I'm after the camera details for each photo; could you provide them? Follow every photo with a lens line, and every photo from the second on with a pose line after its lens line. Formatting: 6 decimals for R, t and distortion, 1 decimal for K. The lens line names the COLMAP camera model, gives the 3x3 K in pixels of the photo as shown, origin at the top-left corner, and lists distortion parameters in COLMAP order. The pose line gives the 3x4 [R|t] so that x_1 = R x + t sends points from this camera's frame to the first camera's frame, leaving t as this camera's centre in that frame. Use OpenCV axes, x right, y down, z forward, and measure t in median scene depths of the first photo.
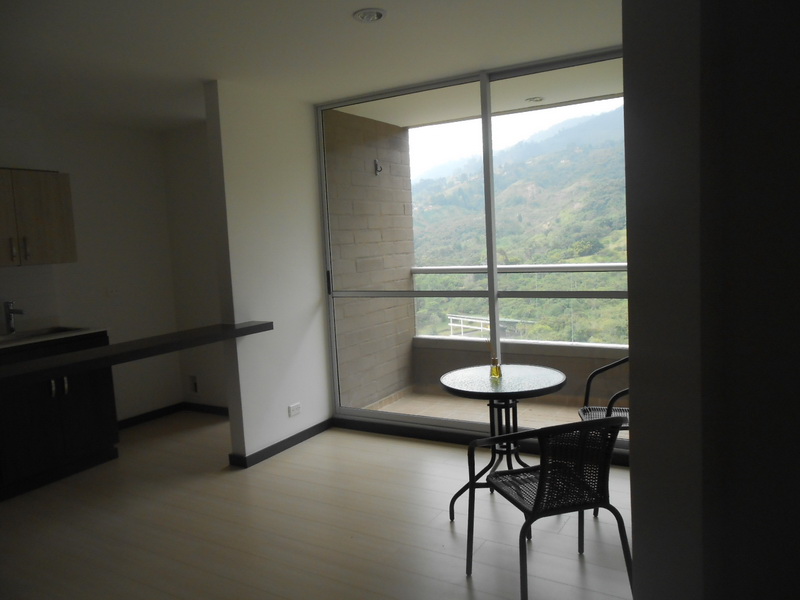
lens RADIAL K [[619.0, 0, 400.6], [0, 619.0, 297.1], [0, 0, 1]] dist [-0.041373, 0.048126]
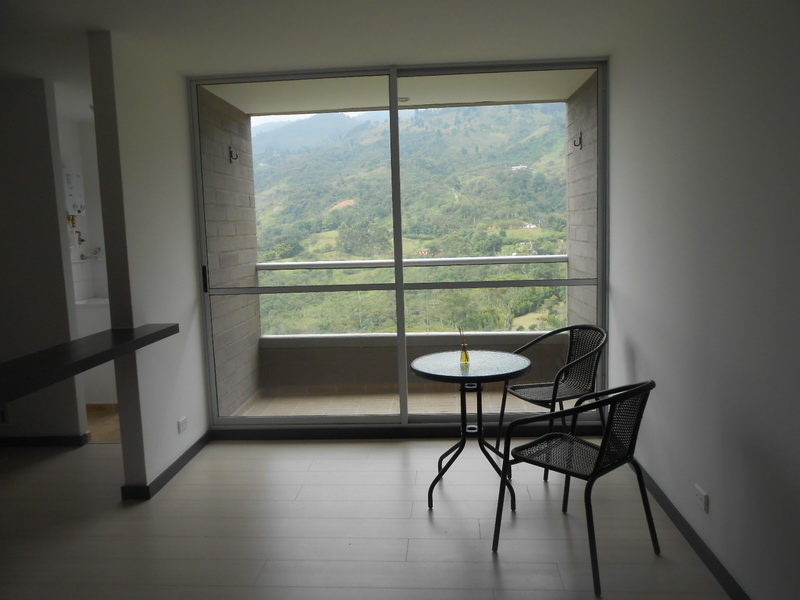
lens RADIAL K [[619.0, 0, 401.5], [0, 619.0, 300.9], [0, 0, 1]] dist [-0.041373, 0.048126]
pose [[0.888729, -0.029672, 0.457471, -0.283390], [0.028610, 0.999548, 0.009252, 0.008105], [-0.457539, 0.004866, 0.889176, 0.082897]]
